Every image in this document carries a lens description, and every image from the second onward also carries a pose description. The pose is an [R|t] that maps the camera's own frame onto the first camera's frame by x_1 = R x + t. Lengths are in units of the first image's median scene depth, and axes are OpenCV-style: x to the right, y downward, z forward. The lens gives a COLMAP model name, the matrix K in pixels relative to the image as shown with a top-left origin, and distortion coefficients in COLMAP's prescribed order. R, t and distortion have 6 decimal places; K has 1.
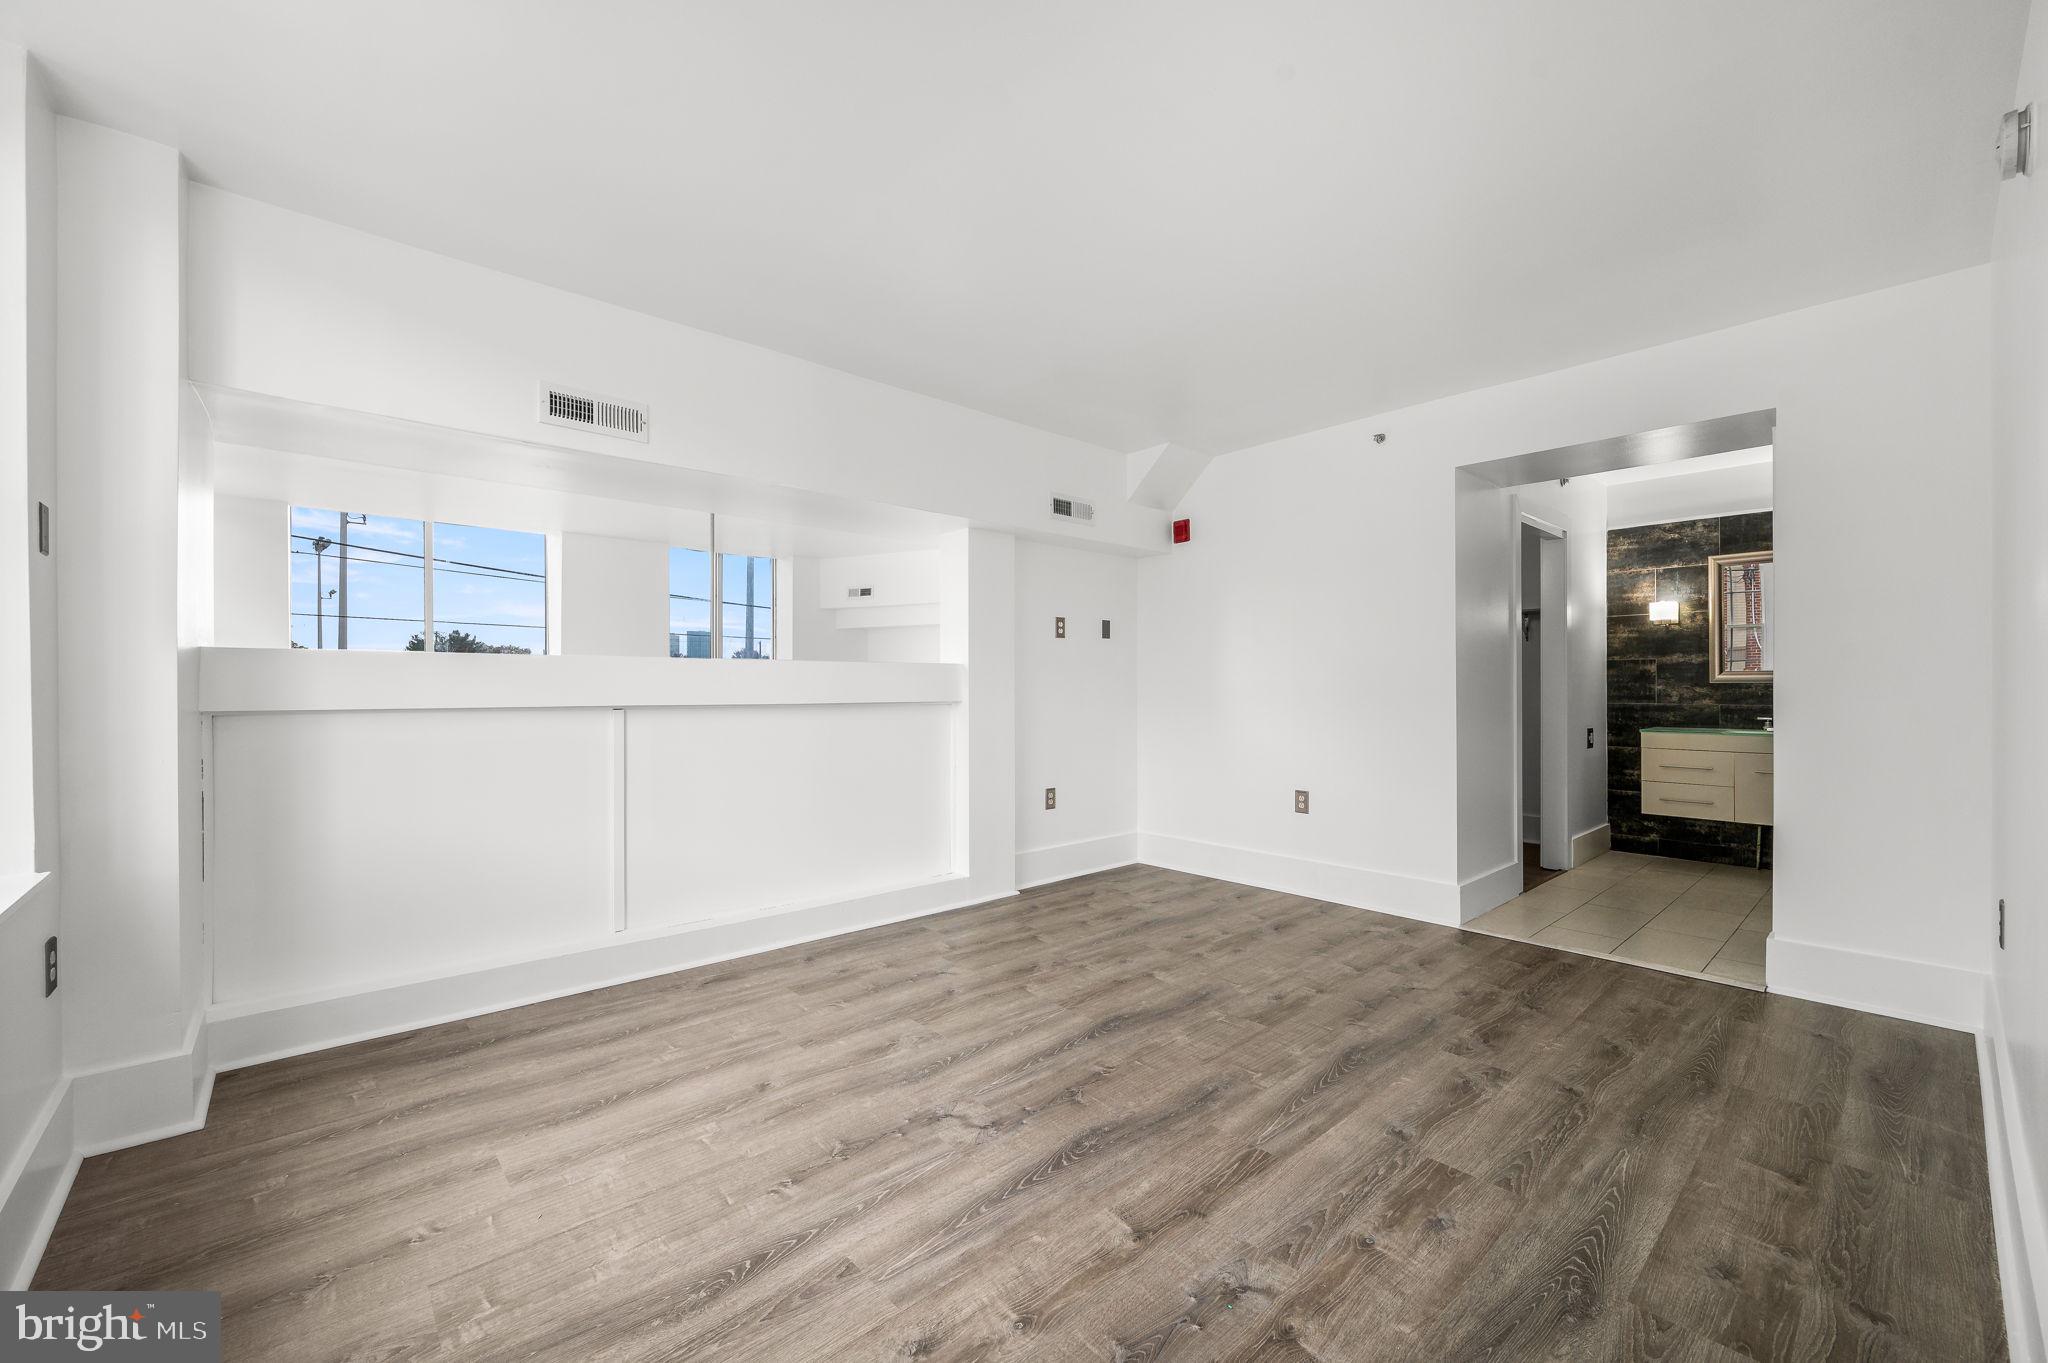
lens RADIAL K [[813.1, 0, 1006.8], [0, 813.1, 683.6], [0, 0, 1]] dist [0.001643, -0.000137]
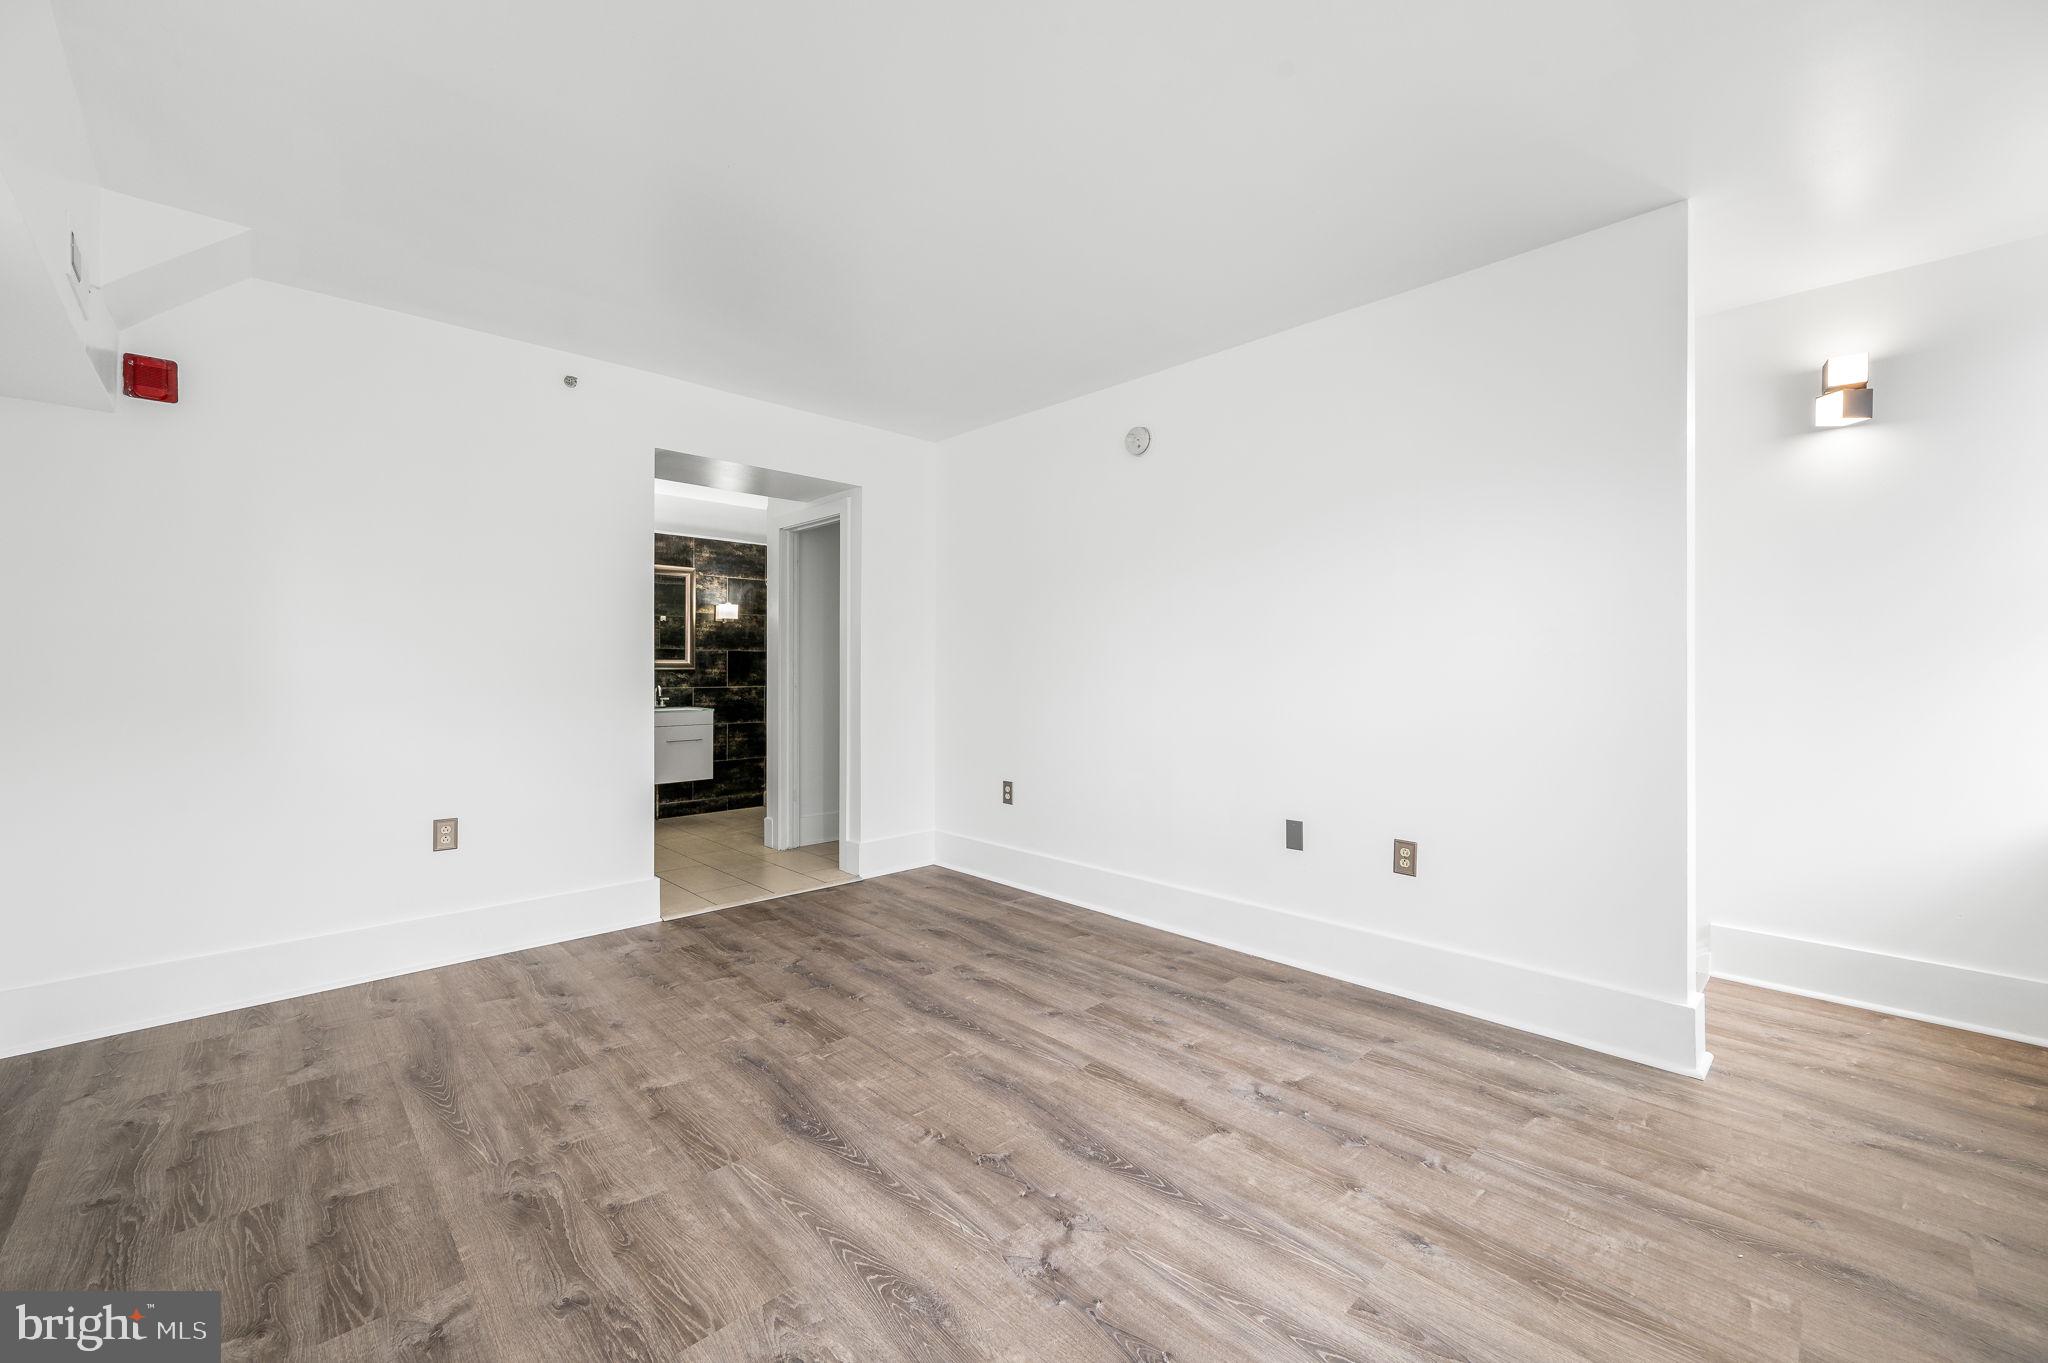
lens RADIAL K [[813.1, 0, 1058.9], [0, 813.1, 685.9], [0, 0, 1]] dist [0.001643, -0.000137]
pose [[-0.064794, -0.016561, 0.997761, -0.701492], [-0.004245, 0.999858, 0.016320, -0.002311], [-0.997890, -0.003179, -0.064856, 0.908744]]
